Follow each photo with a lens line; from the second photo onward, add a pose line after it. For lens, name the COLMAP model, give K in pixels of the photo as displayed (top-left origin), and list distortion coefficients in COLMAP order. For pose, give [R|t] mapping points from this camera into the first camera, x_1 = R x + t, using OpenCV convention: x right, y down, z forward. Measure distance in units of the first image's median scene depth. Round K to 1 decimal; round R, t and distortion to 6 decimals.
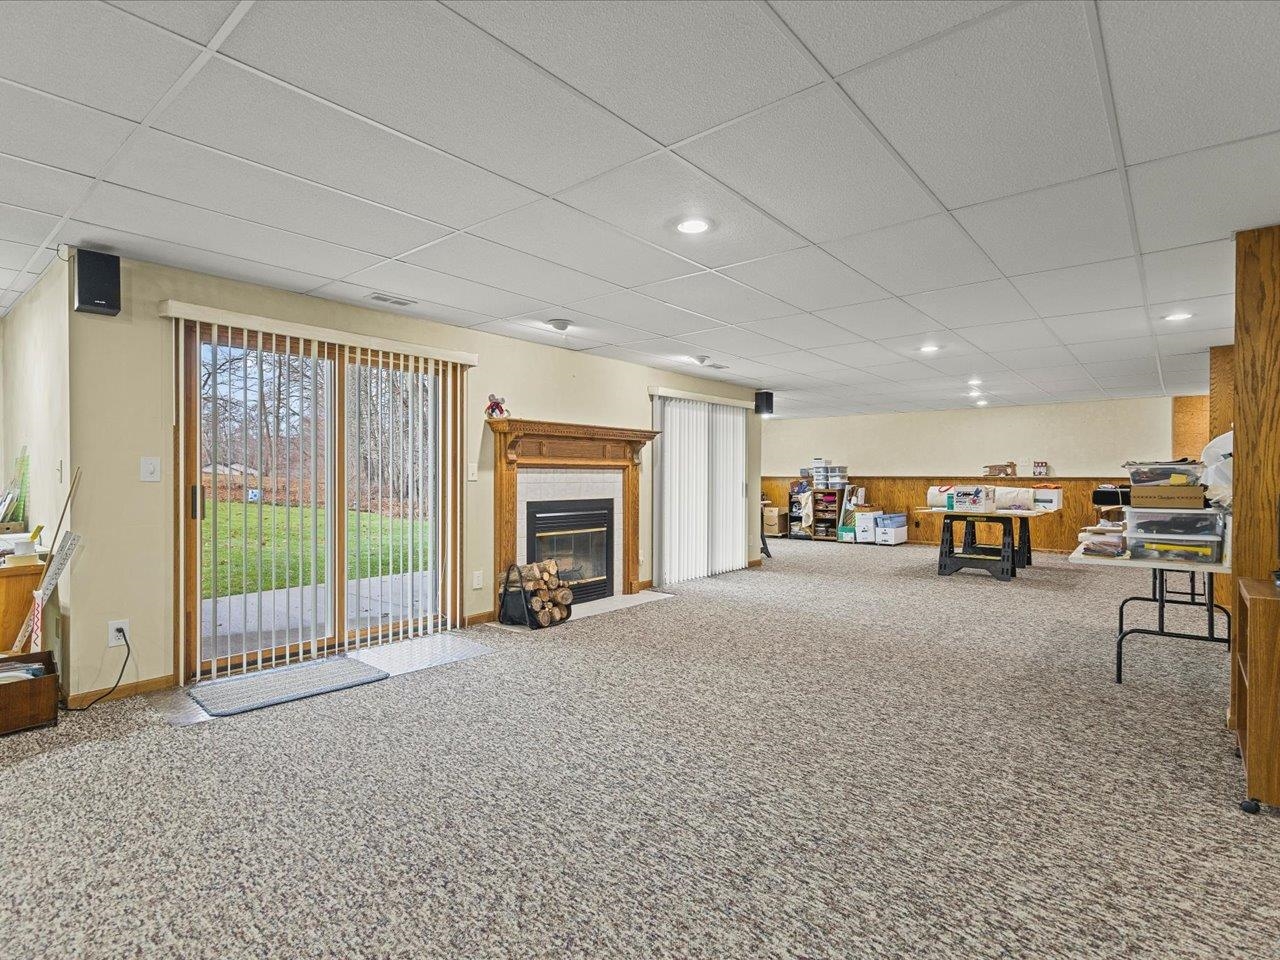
lens RADIAL K [[654.4, 0, 644.0], [0, 654.4, 488.1], [0, 0, 1]] dist [0.010418, -0.002378]
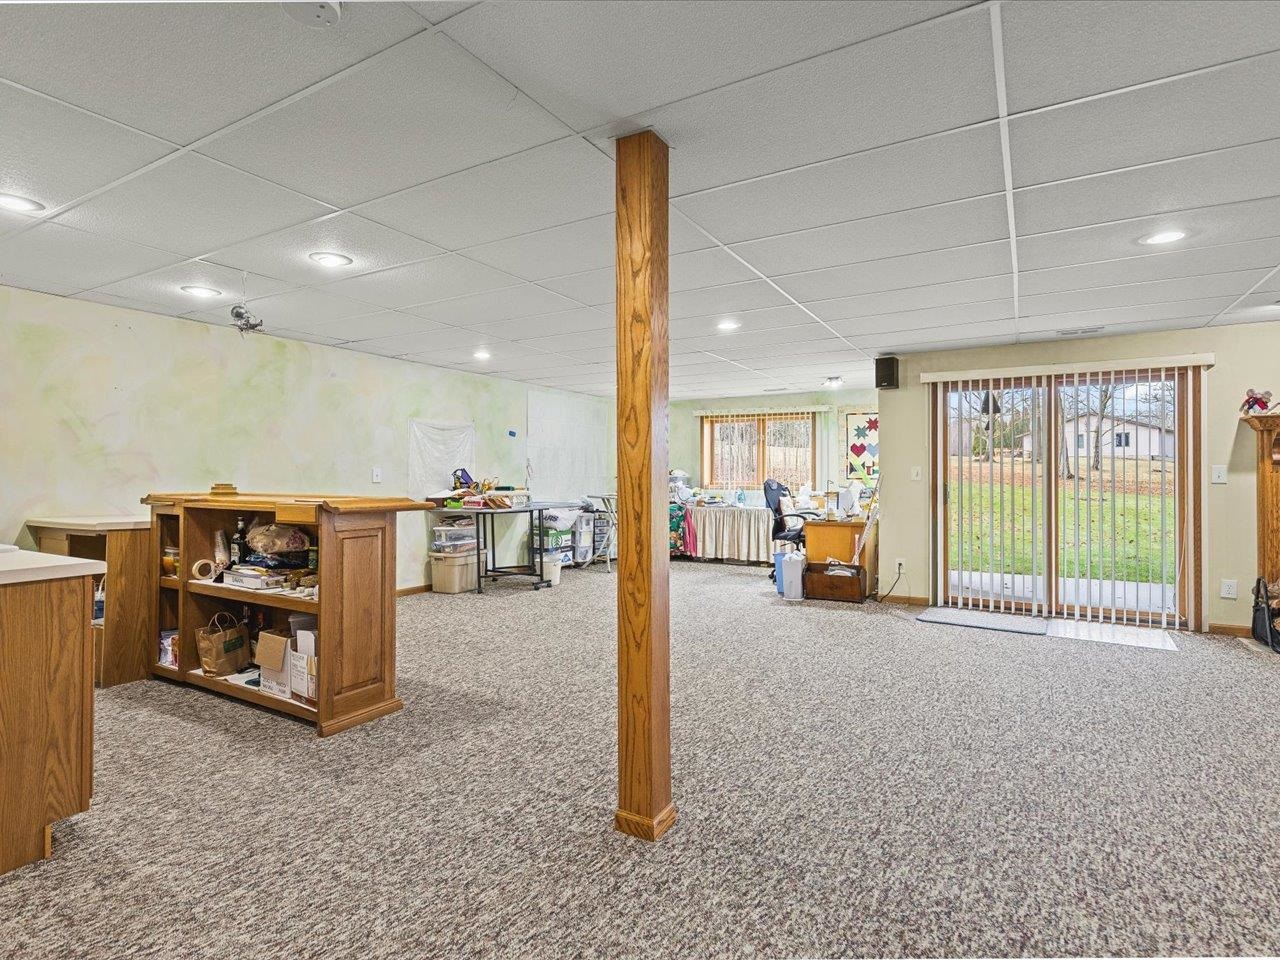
lens RADIAL K [[654.4, 0, 642.1], [0, 654.4, 472.7], [0, 0, 1]] dist [0.010418, -0.002378]
pose [[0.174374, -0.006405, -0.984659, 0.817469], [-0.022938, 0.999681, -0.010565, 0.004317], [0.984412, 0.024429, 0.174171, 0.004107]]
